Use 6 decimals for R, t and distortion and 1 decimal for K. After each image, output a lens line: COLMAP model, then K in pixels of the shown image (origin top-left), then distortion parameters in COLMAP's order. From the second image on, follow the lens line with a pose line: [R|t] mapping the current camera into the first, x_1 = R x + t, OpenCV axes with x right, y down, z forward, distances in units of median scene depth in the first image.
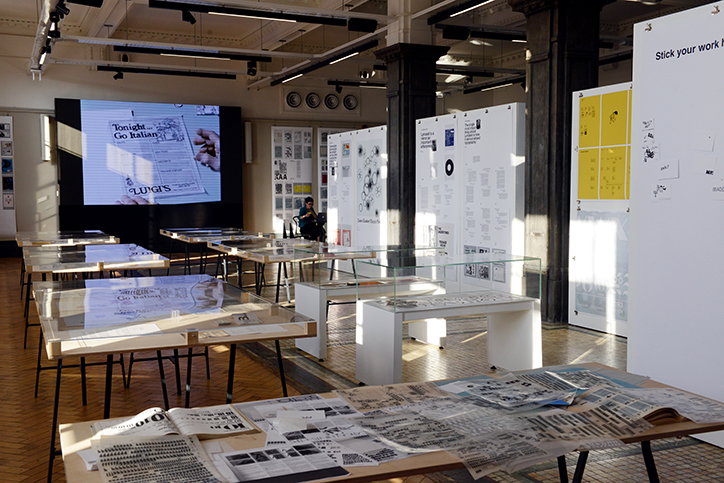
lens RADIAL K [[789.9, 0, 361.5], [0, 789.9, 240.5], [0, 0, 1]] dist [0.085686, 0.000000]
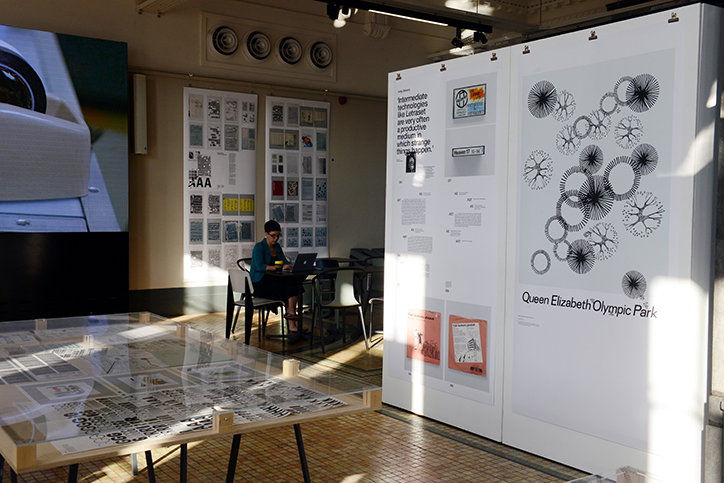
lens RADIAL K [[789.9, 0, 363.5], [0, 789.9, 242.1], [0, 0, 1]] dist [0.085686, 0.000000]
pose [[0.980768, 0.006931, 0.195054, -0.137879], [-0.002908, 0.999777, -0.020904, -0.040372], [-0.195155, 0.019935, 0.980570, 0.631572]]
